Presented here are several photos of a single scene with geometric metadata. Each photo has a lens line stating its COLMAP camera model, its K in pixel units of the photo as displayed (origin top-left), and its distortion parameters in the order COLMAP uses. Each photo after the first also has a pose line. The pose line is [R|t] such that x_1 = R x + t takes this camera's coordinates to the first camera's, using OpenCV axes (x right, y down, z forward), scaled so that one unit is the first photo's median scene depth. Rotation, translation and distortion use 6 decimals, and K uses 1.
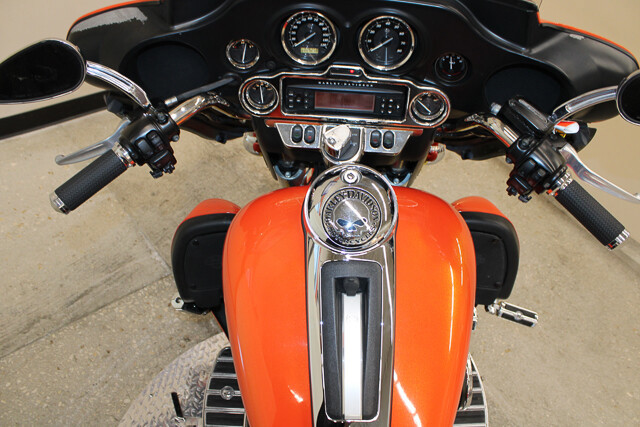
lens RADIAL K [[526.4, 0, 321.2], [0, 526.4, 224.7], [0, 0, 1]] dist [-0.173966, 0.155384]
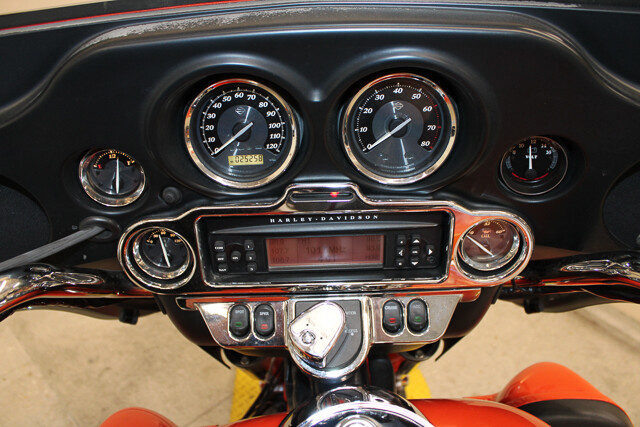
lens RADIAL K [[526.4, 0, 321.2], [0, 526.4, 224.7], [0, 0, 1]] dist [-0.173966, 0.155384]
pose [[0.995062, -0.091258, 0.039035, 0.022541], [0.097477, 0.972615, -0.210994, -0.148718], [-0.018711, 0.213758, 0.976708, 0.475924]]
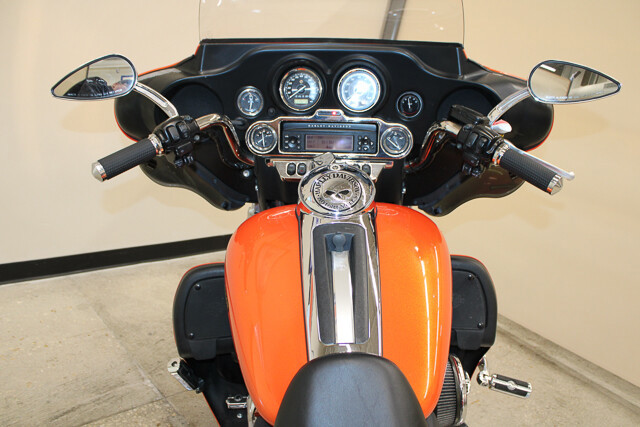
lens RADIAL K [[526.4, 0, 321.2], [0, 526.4, 224.7], [0, 0, 1]] dist [-0.173966, 0.155384]
pose [[0.999610, -0.017388, 0.021868, -0.005391], [0.025292, 0.895718, -0.443903, 0.488824], [-0.011869, 0.444283, 0.895808, -0.043453]]
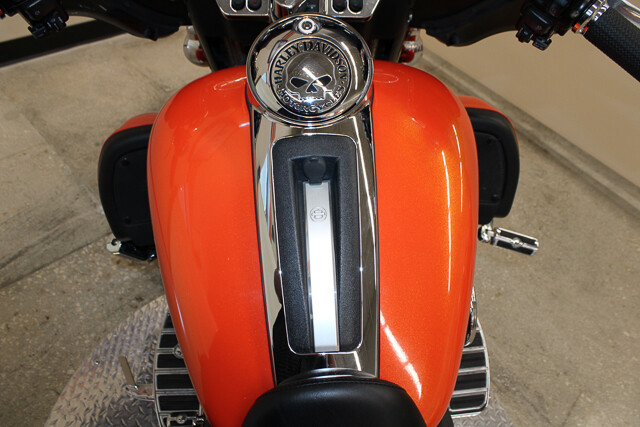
lens RADIAL K [[526.4, 0, 321.2], [0, 526.4, 224.7], [0, 0, 1]] dist [-0.173966, 0.155384]
pose [[0.997316, -0.053793, 0.049668, 0.021244], [0.051286, 0.997410, 0.050434, 0.128003], [-0.052253, -0.047751, 0.997492, 0.223446]]
